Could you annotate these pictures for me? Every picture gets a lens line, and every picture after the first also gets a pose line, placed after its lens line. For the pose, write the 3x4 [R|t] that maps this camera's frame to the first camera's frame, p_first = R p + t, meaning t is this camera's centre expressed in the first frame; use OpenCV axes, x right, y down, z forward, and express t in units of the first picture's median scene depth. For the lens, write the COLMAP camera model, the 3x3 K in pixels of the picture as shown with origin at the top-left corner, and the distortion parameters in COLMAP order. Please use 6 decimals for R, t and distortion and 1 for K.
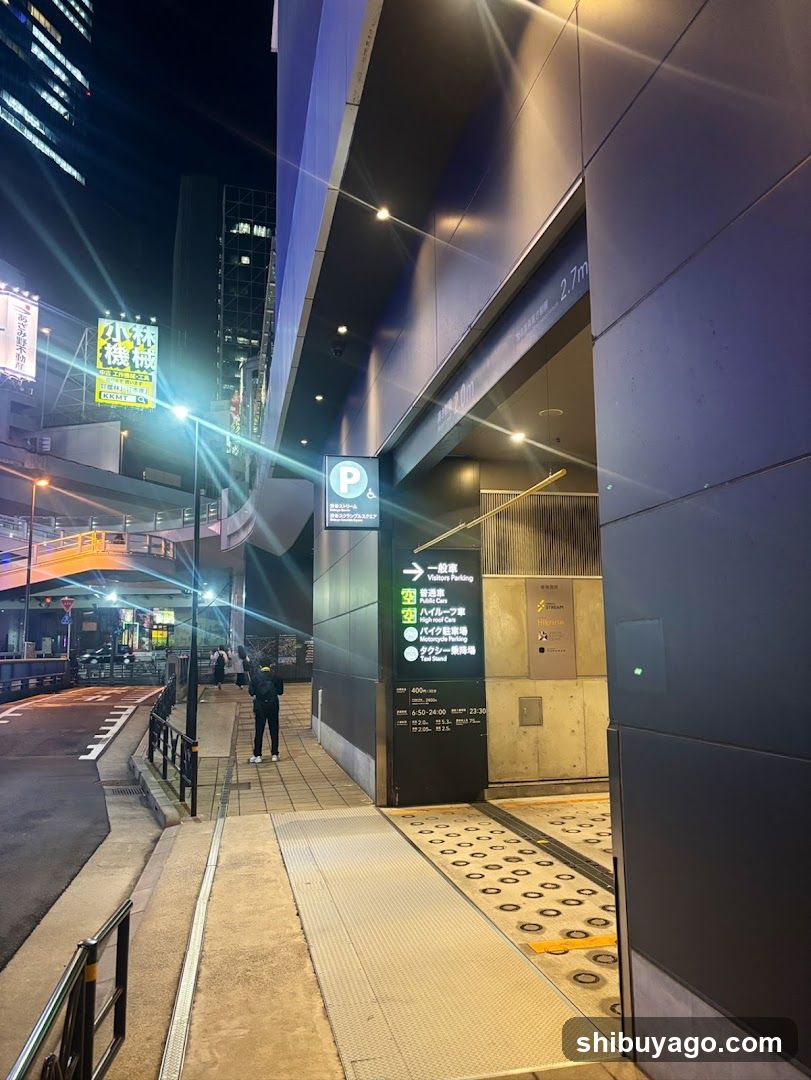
lens RADIAL K [[860.8, 0, 405.5], [0, 860.8, 540.0], [0, 0, 1]] dist [0.238530, -0.375171]
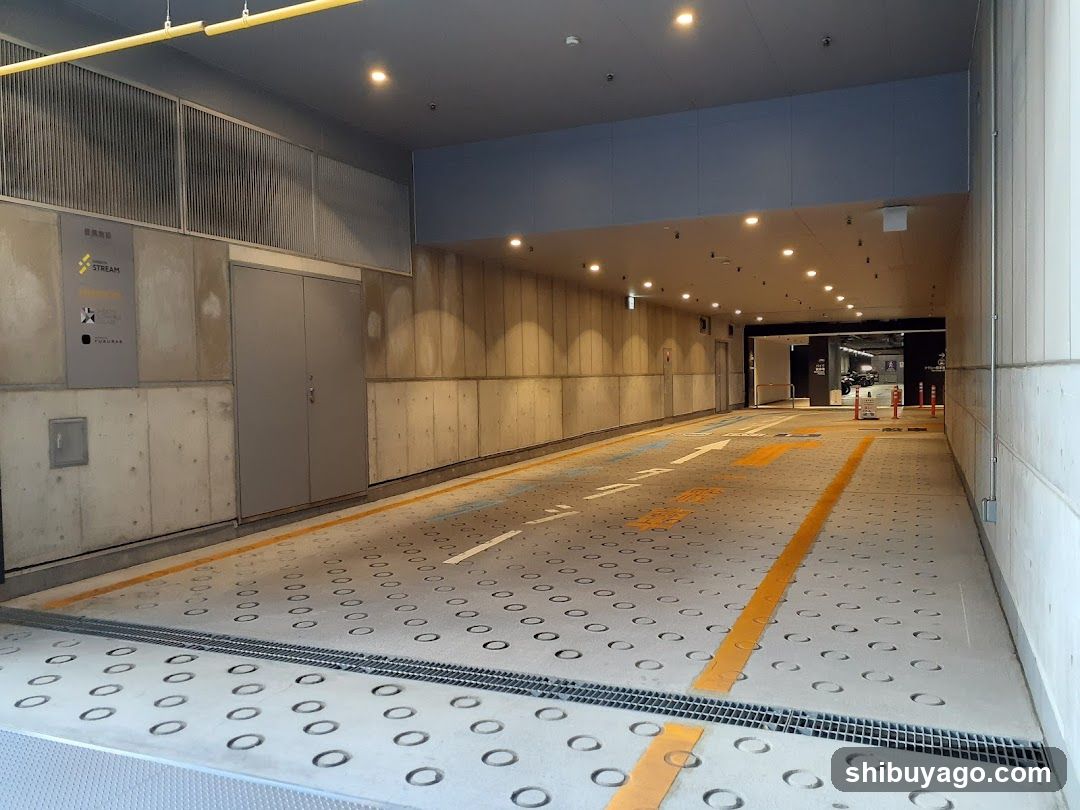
lens RADIAL K [[860.8, 0, 540.0], [0, 860.8, 405.0], [0, 0, 1]] dist [0.238530, -0.375171]
pose [[0.584049, -0.023788, 0.811370, -0.158442], [-0.090779, 0.991386, 0.094411, 0.088970], [-0.806626, -0.128796, 0.576859, 0.415740]]
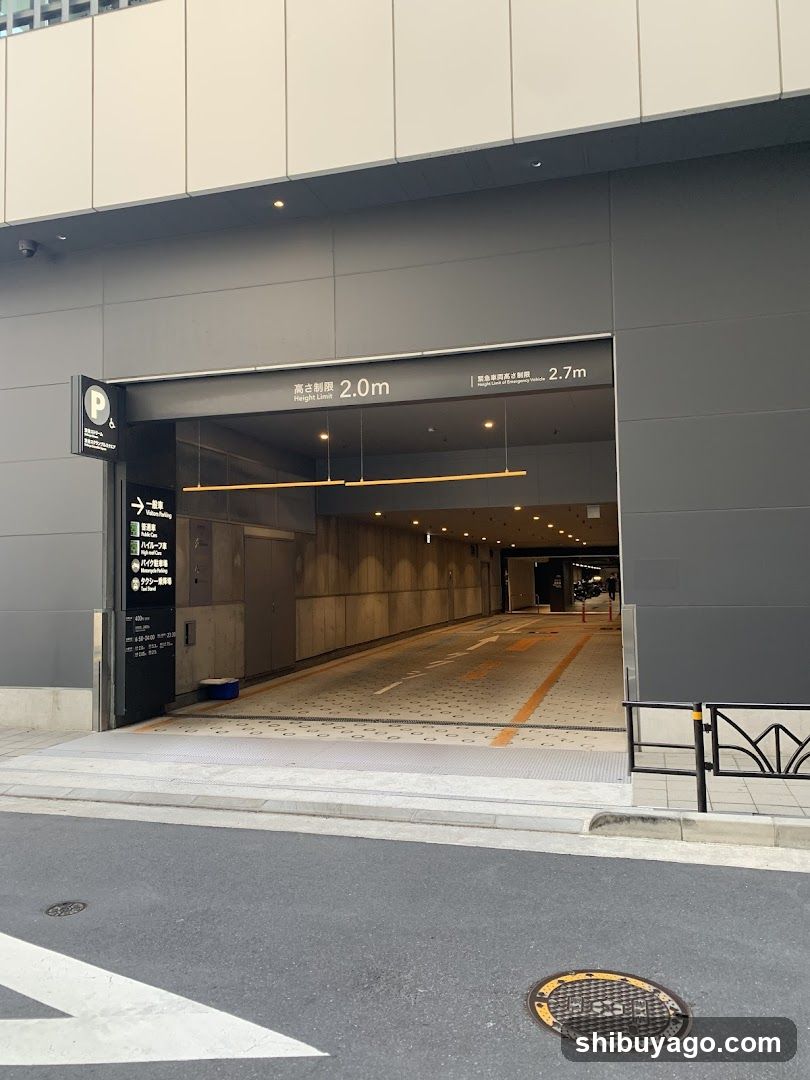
lens RADIAL K [[860.8, 0, 405.0], [0, 860.8, 540.0], [0, 0, 1]] dist [0.238530, -0.375171]
pose [[0.471138, 0.045886, 0.880865, -0.766578], [-0.098687, 0.995118, 0.000946, 0.045016], [-0.876521, -0.087375, 0.473366, 0.216518]]
